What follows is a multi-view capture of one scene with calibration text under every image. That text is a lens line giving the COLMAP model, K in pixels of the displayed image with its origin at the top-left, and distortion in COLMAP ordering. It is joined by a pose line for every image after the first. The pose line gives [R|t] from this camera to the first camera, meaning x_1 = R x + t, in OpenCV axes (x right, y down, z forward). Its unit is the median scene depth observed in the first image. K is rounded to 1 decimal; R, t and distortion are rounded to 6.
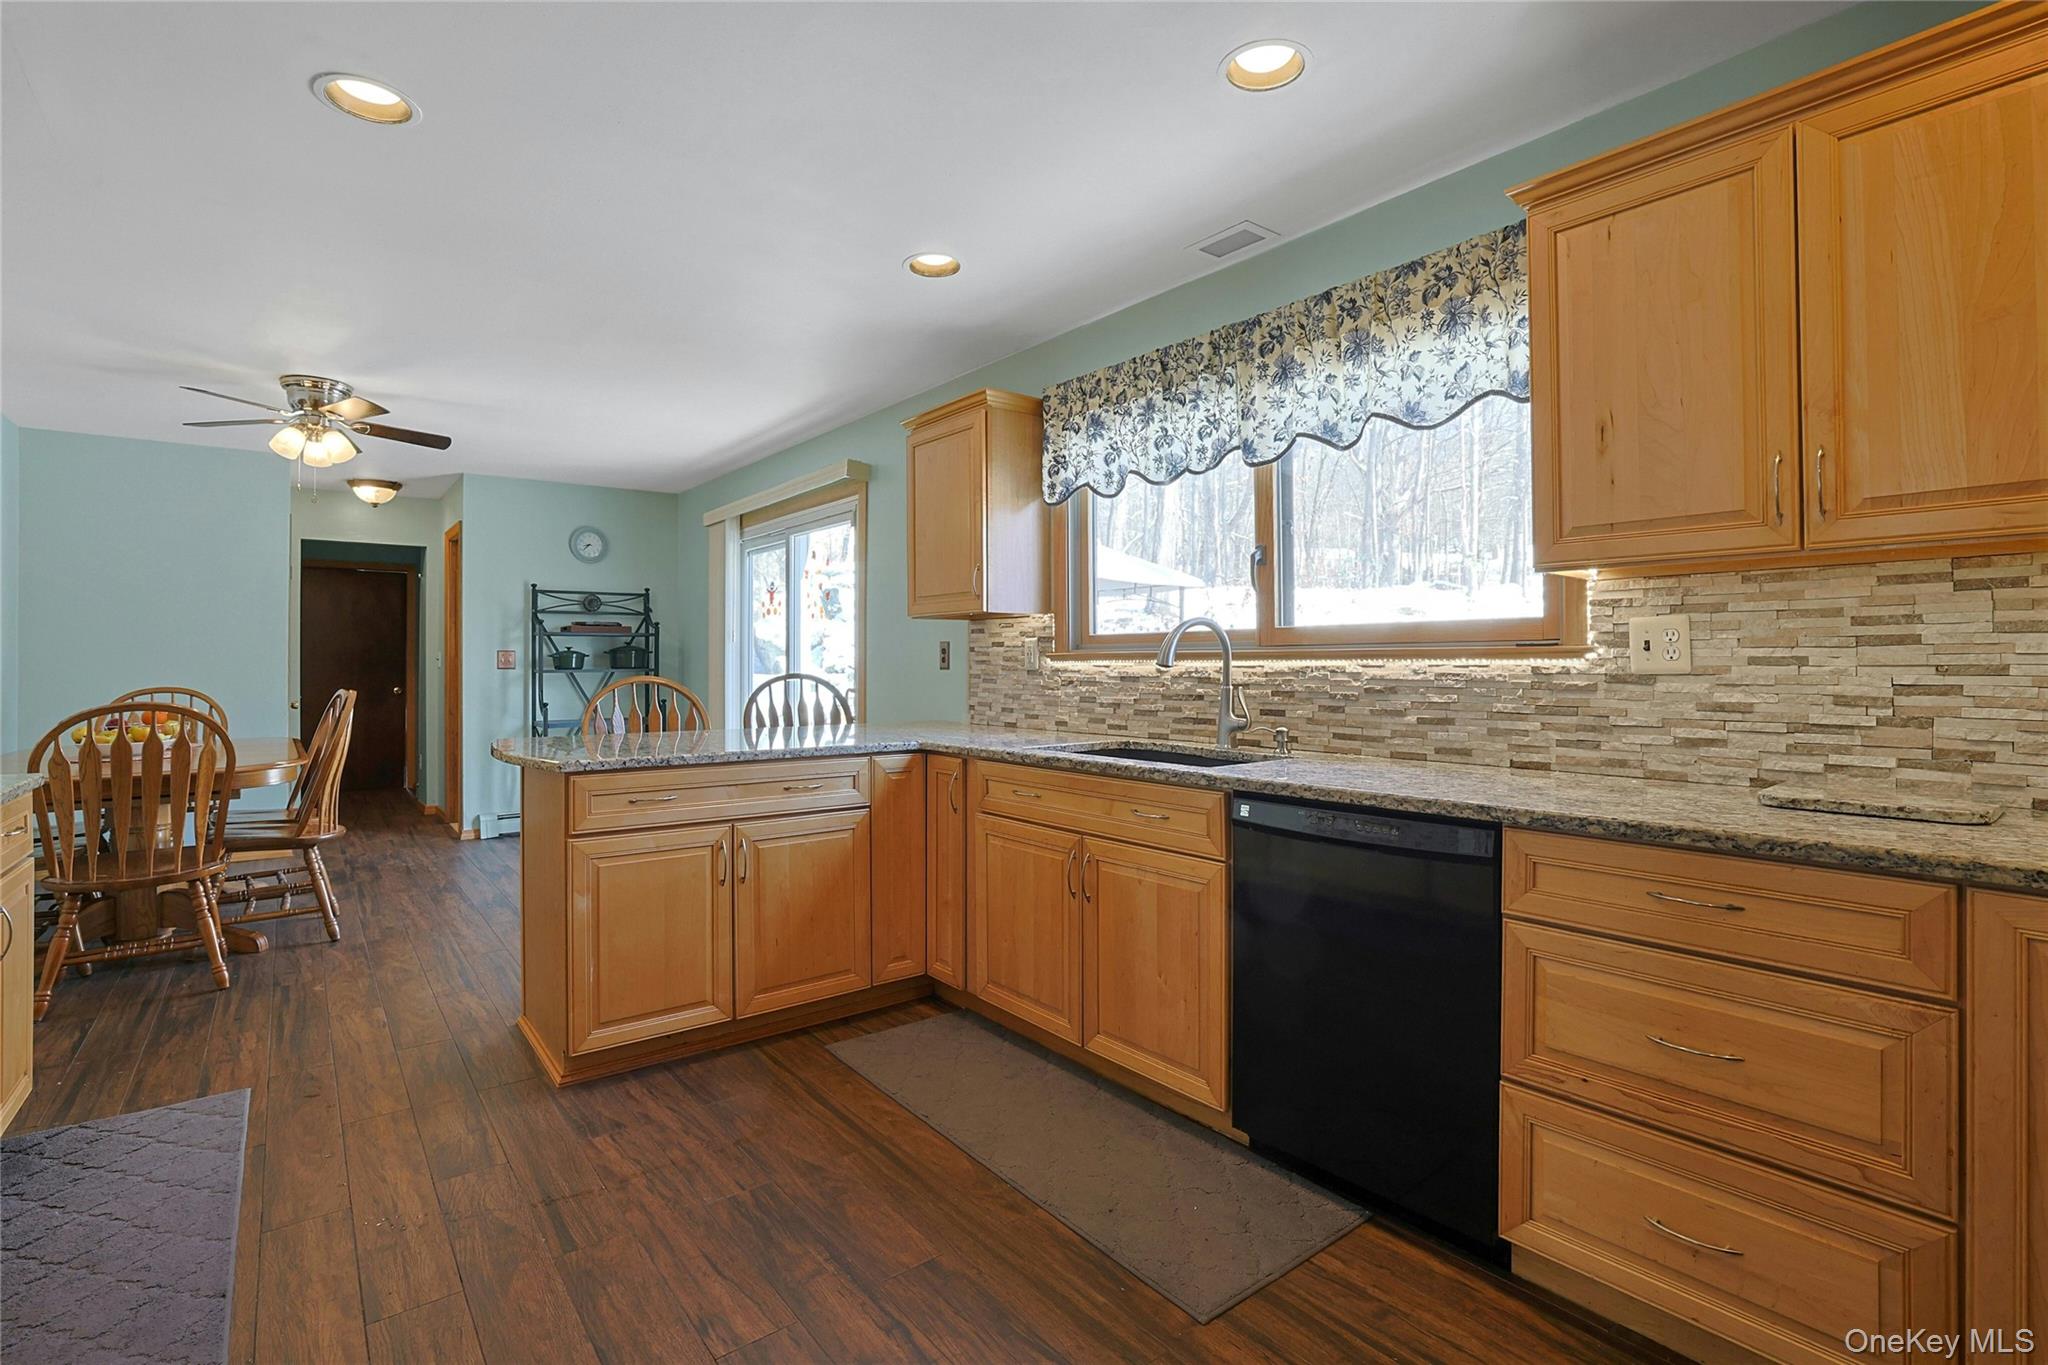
lens RADIAL K [[943.2, 0, 1018.9], [0, 943.2, 656.4], [0, 0, 1]] dist [-0.035727, 0.010643]
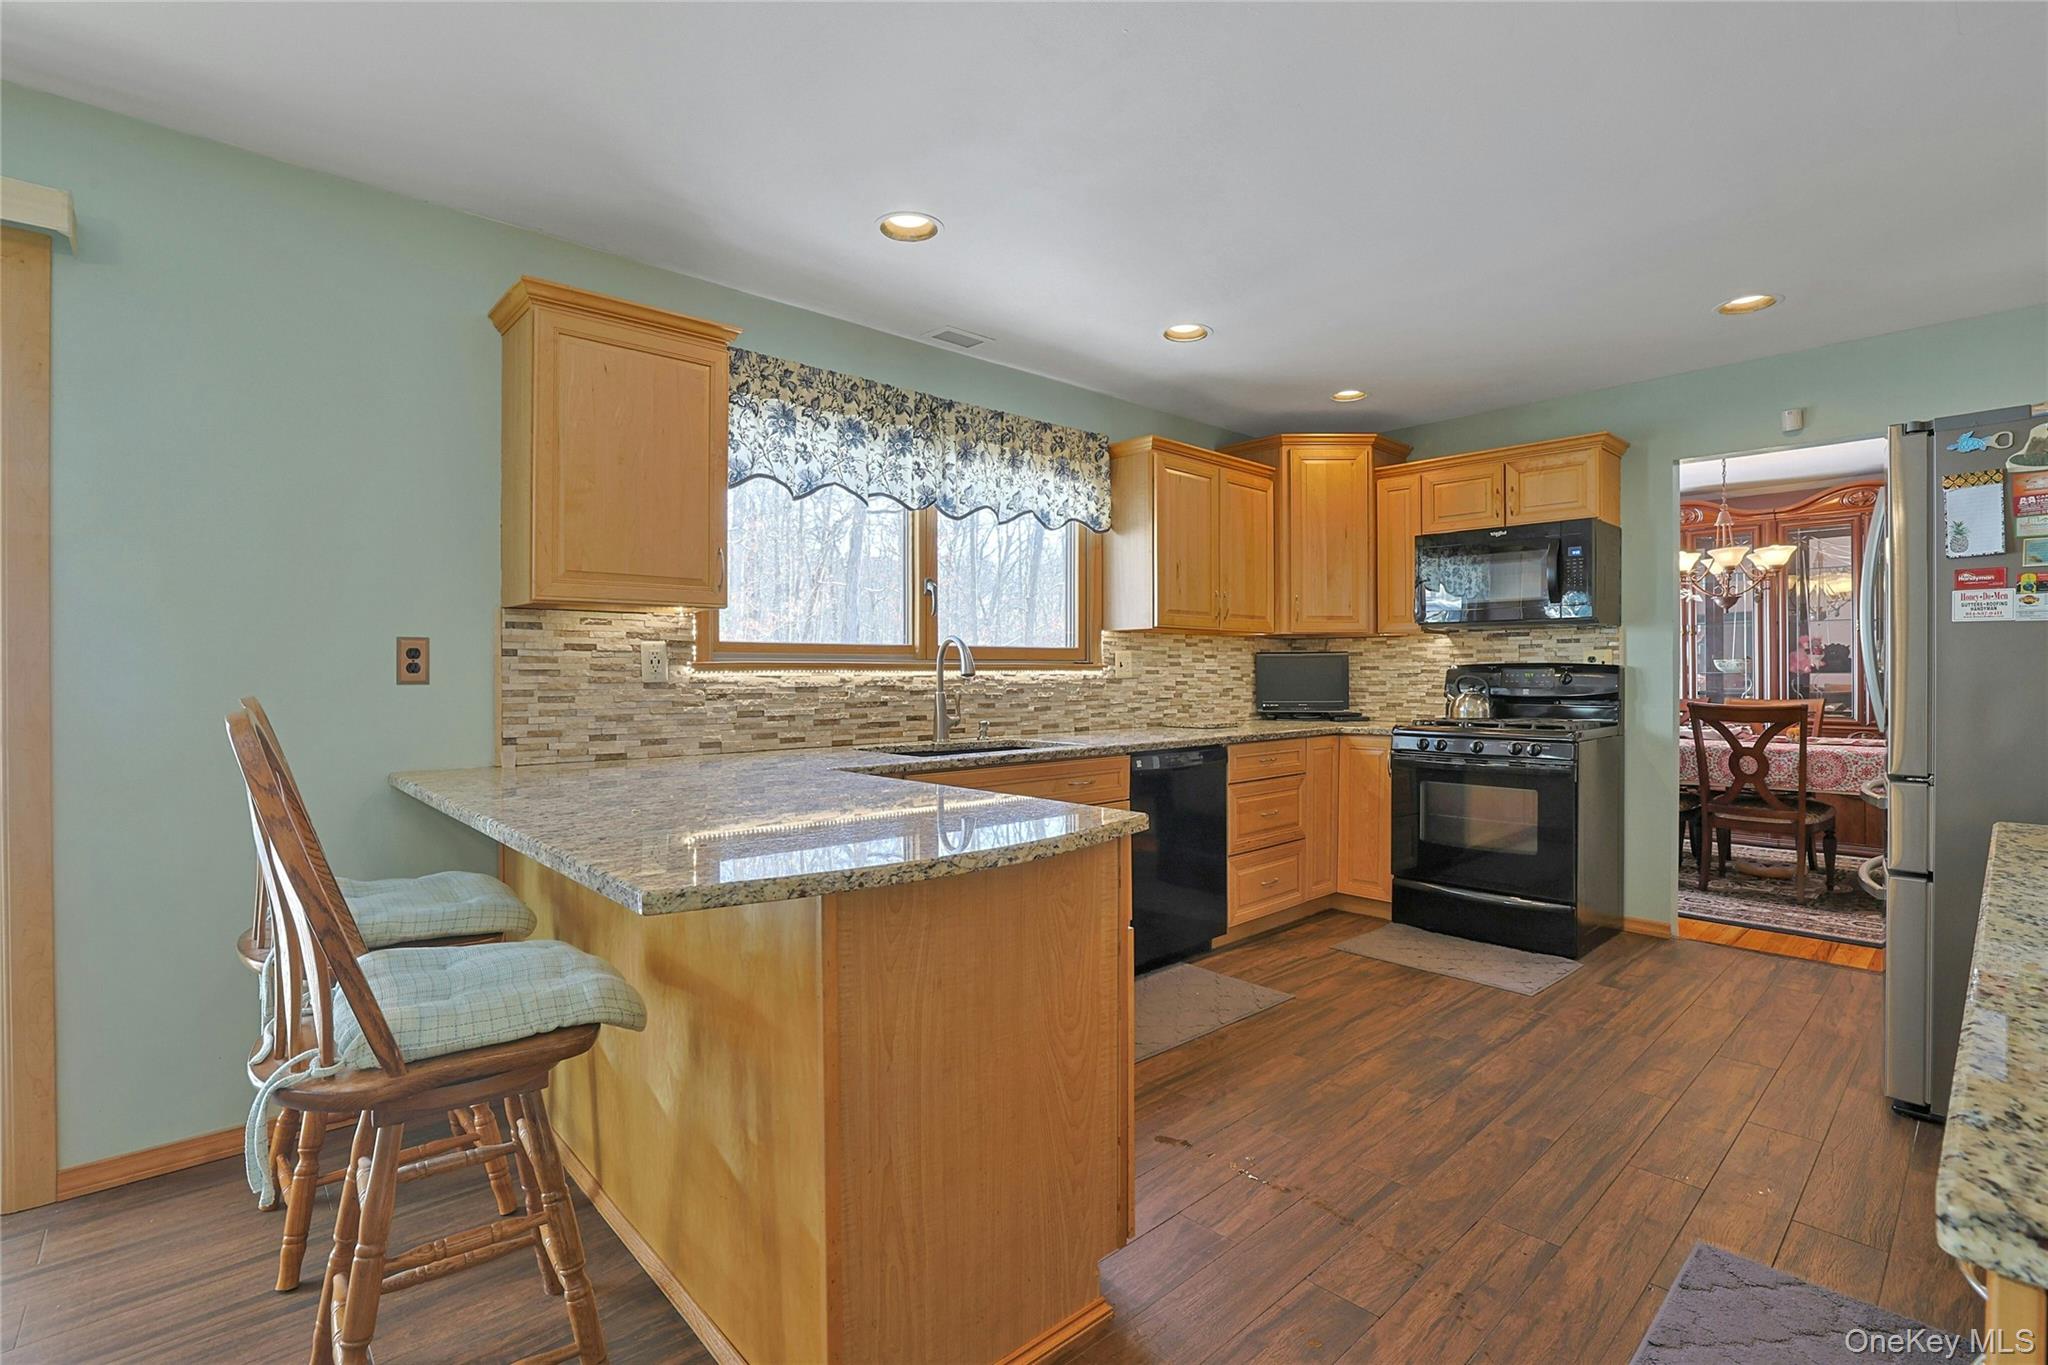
lens RADIAL K [[943.2, 0, 1012.0], [0, 943.2, 680.9], [0, 0, 1]] dist [-0.035727, 0.010643]
pose [[-0.064188, -0.005288, 0.997924, -0.950613], [-0.004097, 0.999979, 0.005035, 0.010118], [-0.997929, -0.003765, -0.064208, 0.923838]]
